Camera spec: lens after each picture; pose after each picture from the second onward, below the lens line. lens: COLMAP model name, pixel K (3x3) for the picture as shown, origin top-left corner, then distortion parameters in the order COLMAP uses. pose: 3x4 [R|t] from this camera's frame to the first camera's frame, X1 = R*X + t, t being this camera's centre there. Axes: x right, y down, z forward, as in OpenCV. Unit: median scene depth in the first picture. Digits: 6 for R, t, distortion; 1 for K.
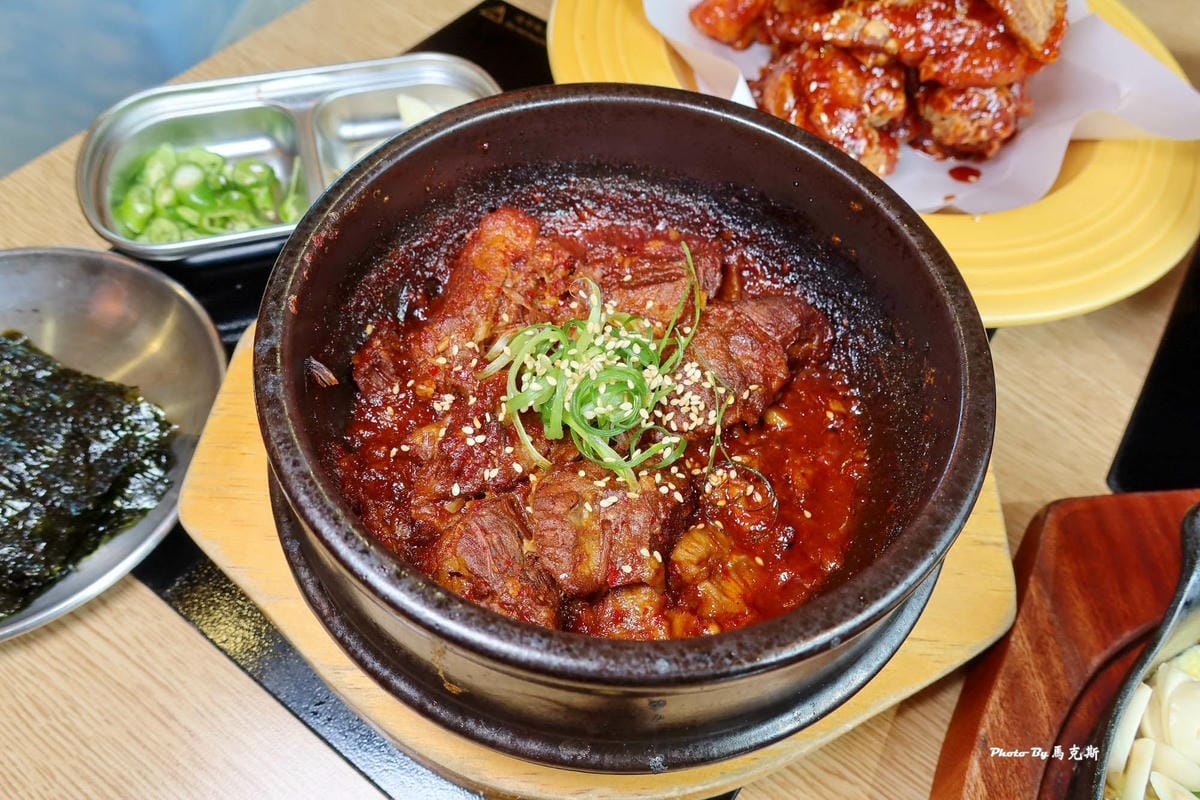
lens RADIAL K [[794.7, 0, 602.8], [0, 794.7, 402.8], [0, 0, 1]] dist [-0.022417, -0.000519]
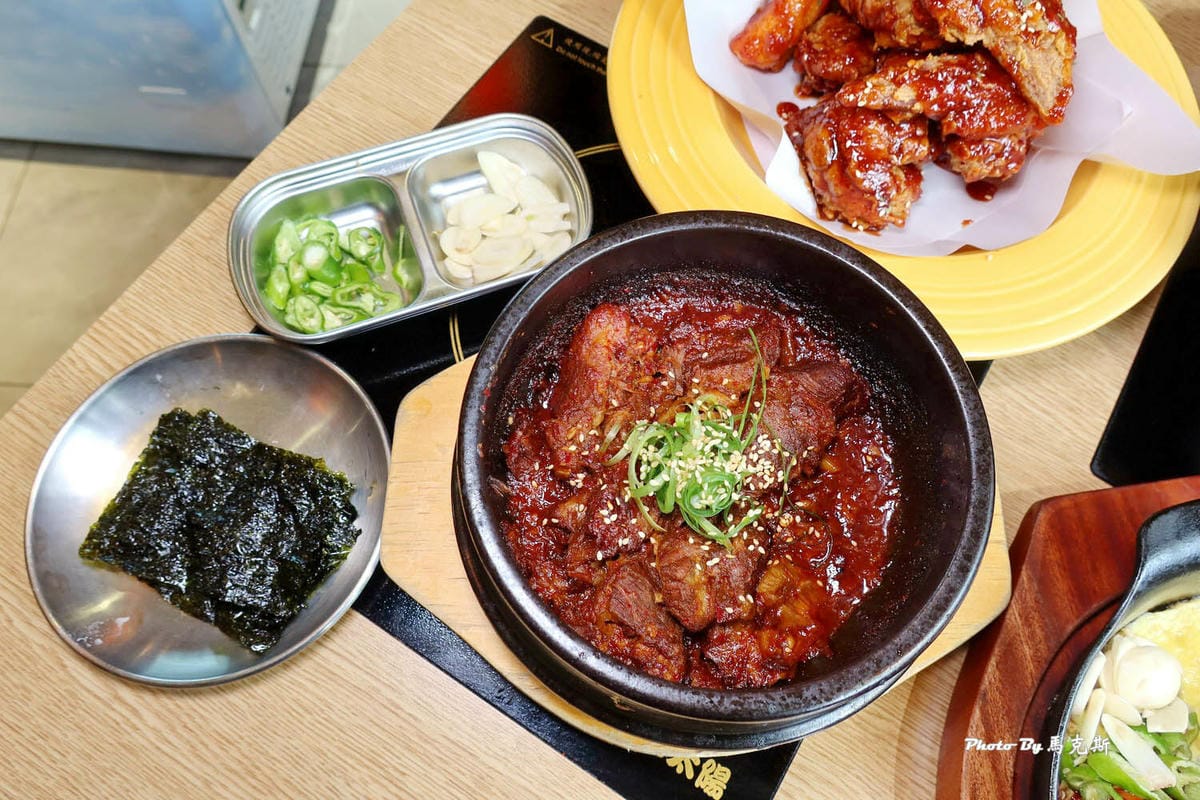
lens RADIAL K [[794.7, 0, 602.1], [0, 794.7, 401.8], [0, 0, 1]] dist [-0.022417, -0.000519]
pose [[0.997517, -0.064735, -0.027746, -0.109915], [0.068722, 0.980853, 0.182219, -0.353943], [0.015419, -0.183673, 0.982866, -0.267806]]
